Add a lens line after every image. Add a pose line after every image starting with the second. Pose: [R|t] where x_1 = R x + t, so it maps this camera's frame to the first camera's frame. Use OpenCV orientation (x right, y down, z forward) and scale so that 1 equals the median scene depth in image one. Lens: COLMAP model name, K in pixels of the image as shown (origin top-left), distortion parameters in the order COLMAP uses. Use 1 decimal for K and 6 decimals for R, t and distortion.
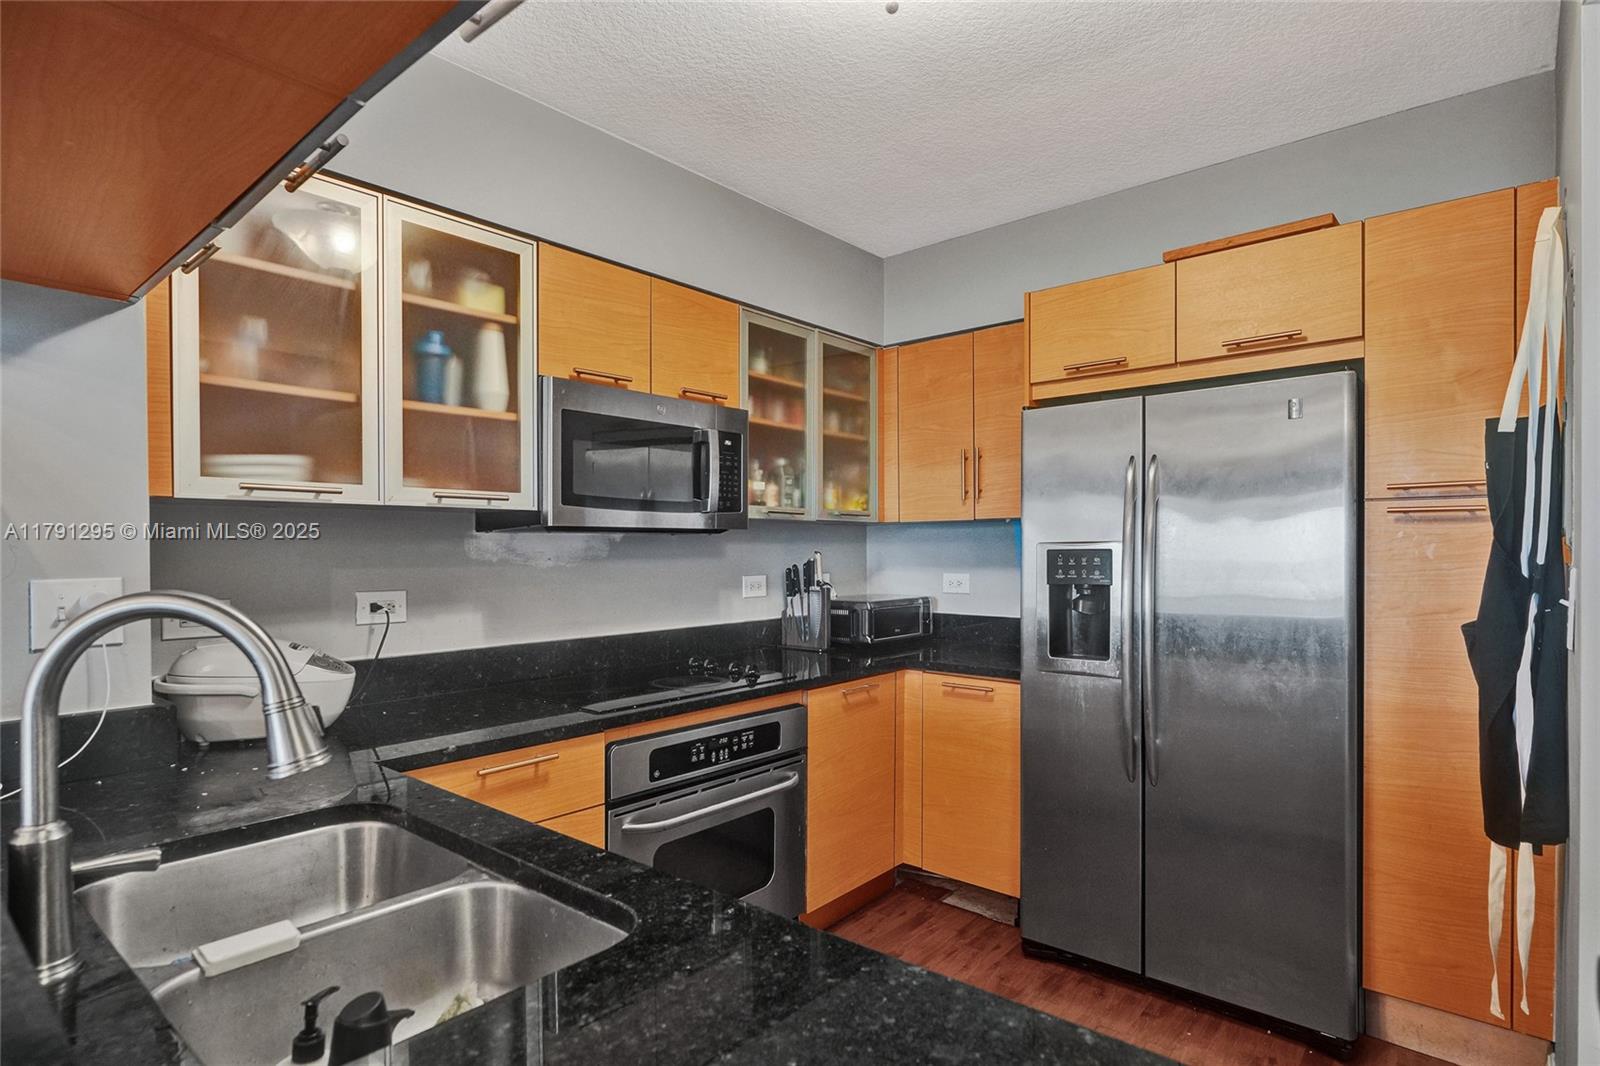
lens RADIAL K [[839.0, 0, 799.3], [0, 839.0, 552.8], [0, 0, 1]] dist [-0.001703, -0.000367]
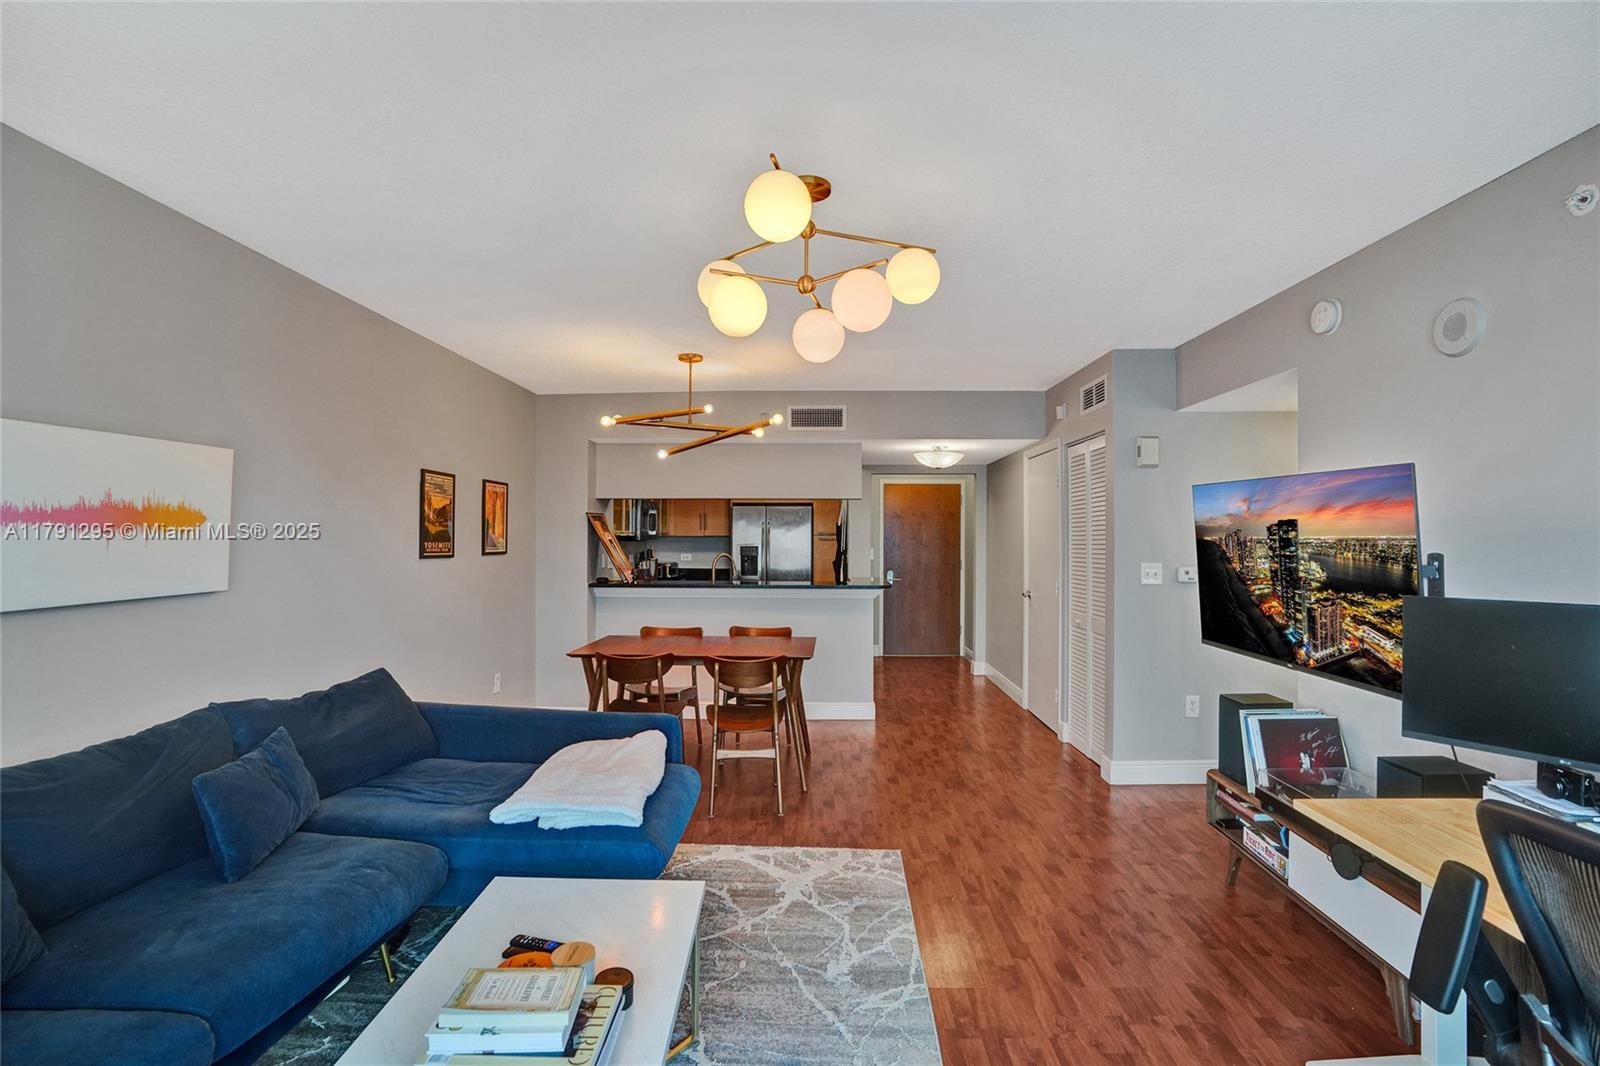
lens RADIAL K [[751.6, 0, 804.4], [0, 751.6, 531.7], [0, 0, 1]] dist [-0.070123, 0.029472]
pose [[0.774564, 0.011757, 0.632387, -1.465497], [-0.004221, 0.999901, -0.013420, -0.022801], [-0.632482, 0.007725, 0.774537, -1.598149]]
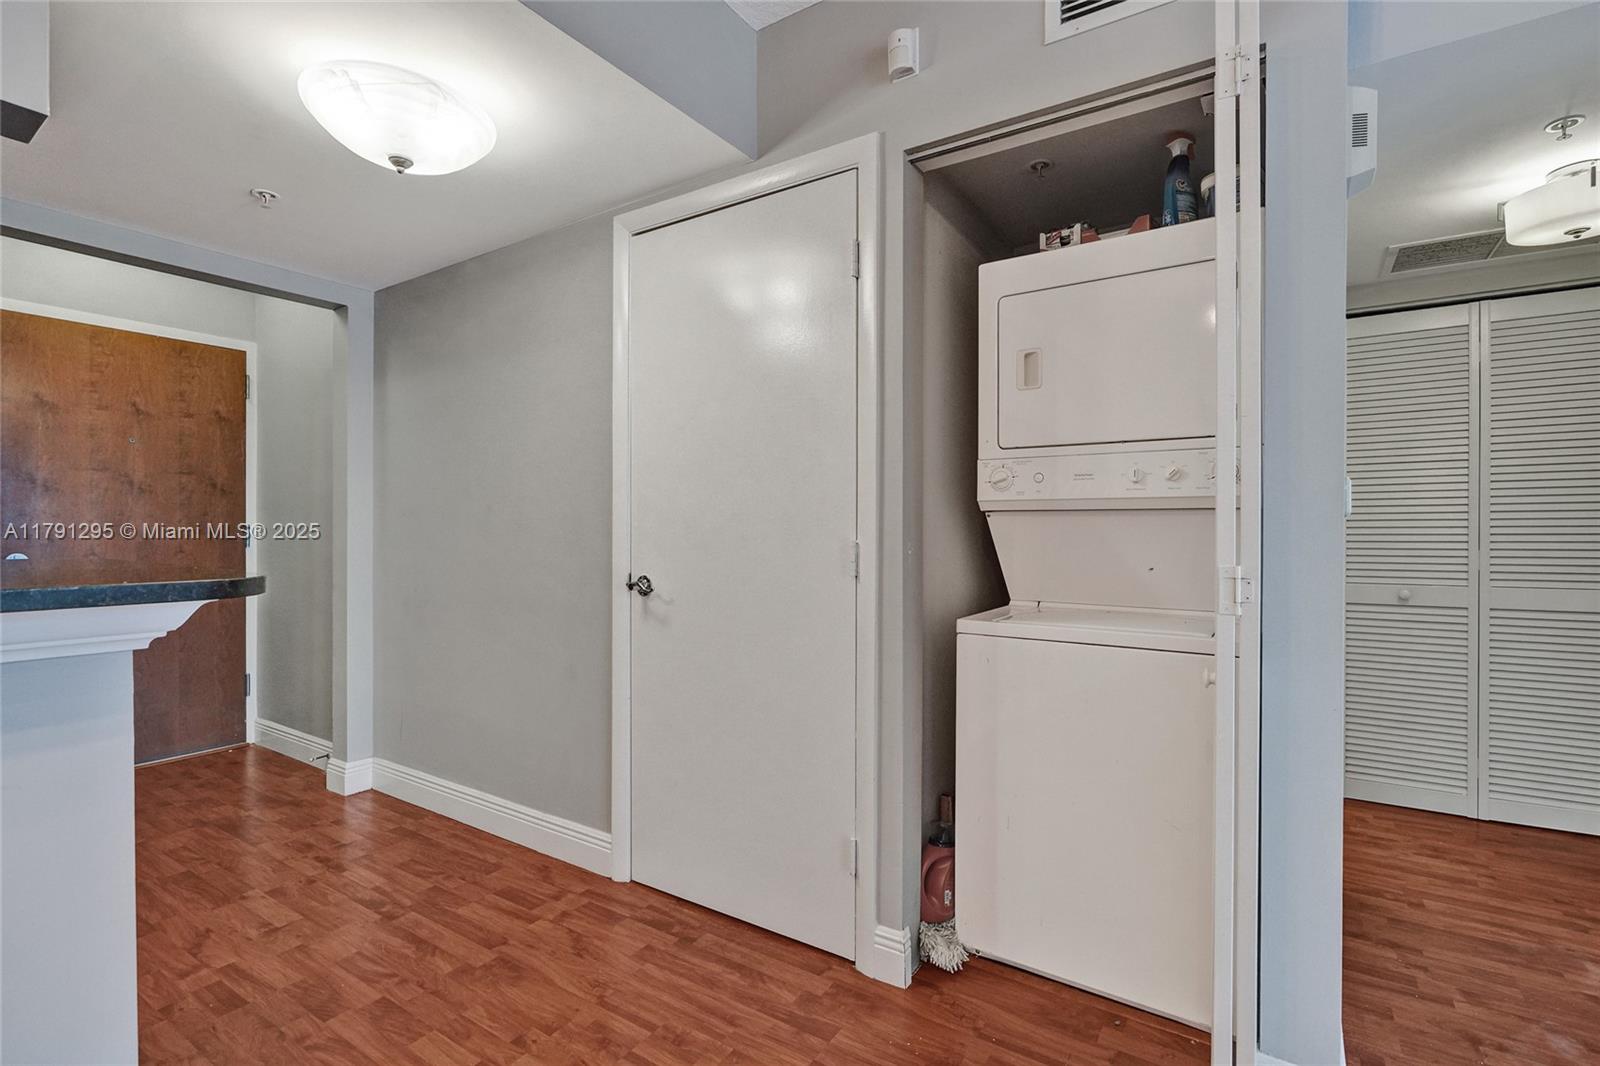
lens RADIAL K [[746.9, 0, 809.5], [0, 746.9, 530.3], [0, 0, 1]] dist [-0.001026, -0.000728]
pose [[-0.126878, 0.001401, 0.991917, -0.428935], [0.002046, 0.999997, -0.001151, 0.068092], [-0.991916, 0.001883, -0.126881, -0.394436]]
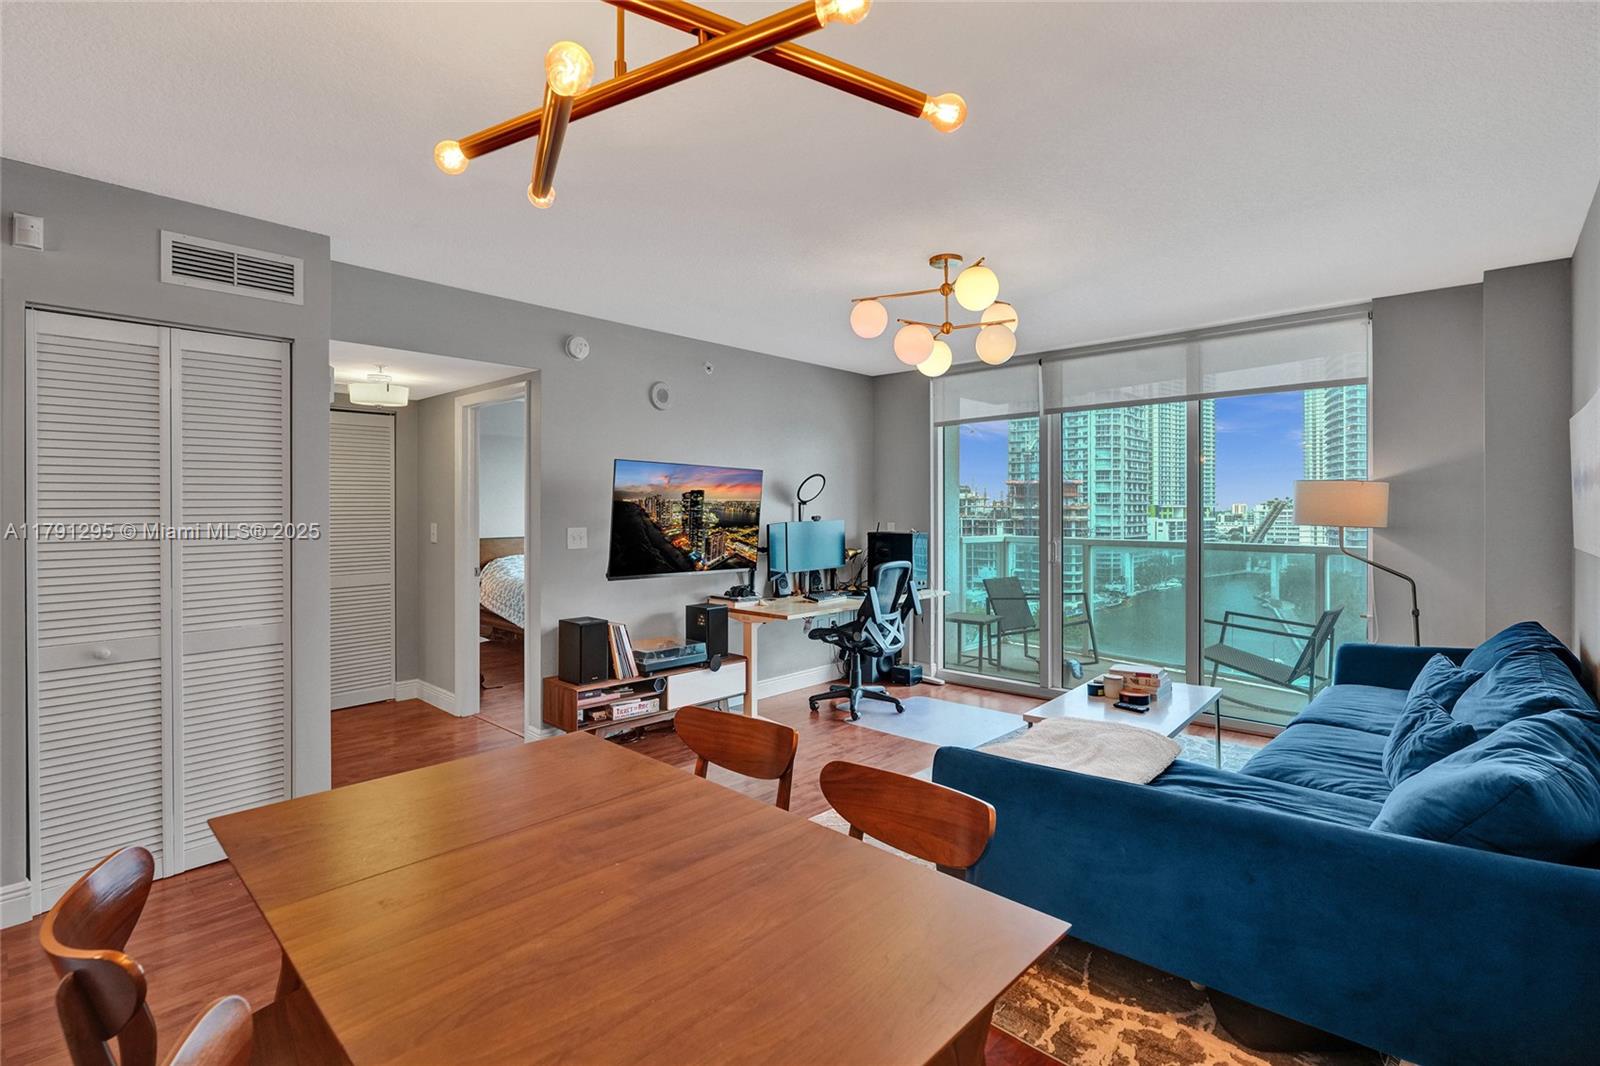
lens RADIAL K [[755.8, 0, 808.1], [0, 755.8, 510.5], [0, 0, 1]] dist [-0.001180, -0.000504]
pose [[-0.999452, 0.006827, 0.032392, -0.756895], [0.007055, 0.999951, 0.006935, -0.017983], [-0.032343, 0.007160, -0.999451, 0.284204]]
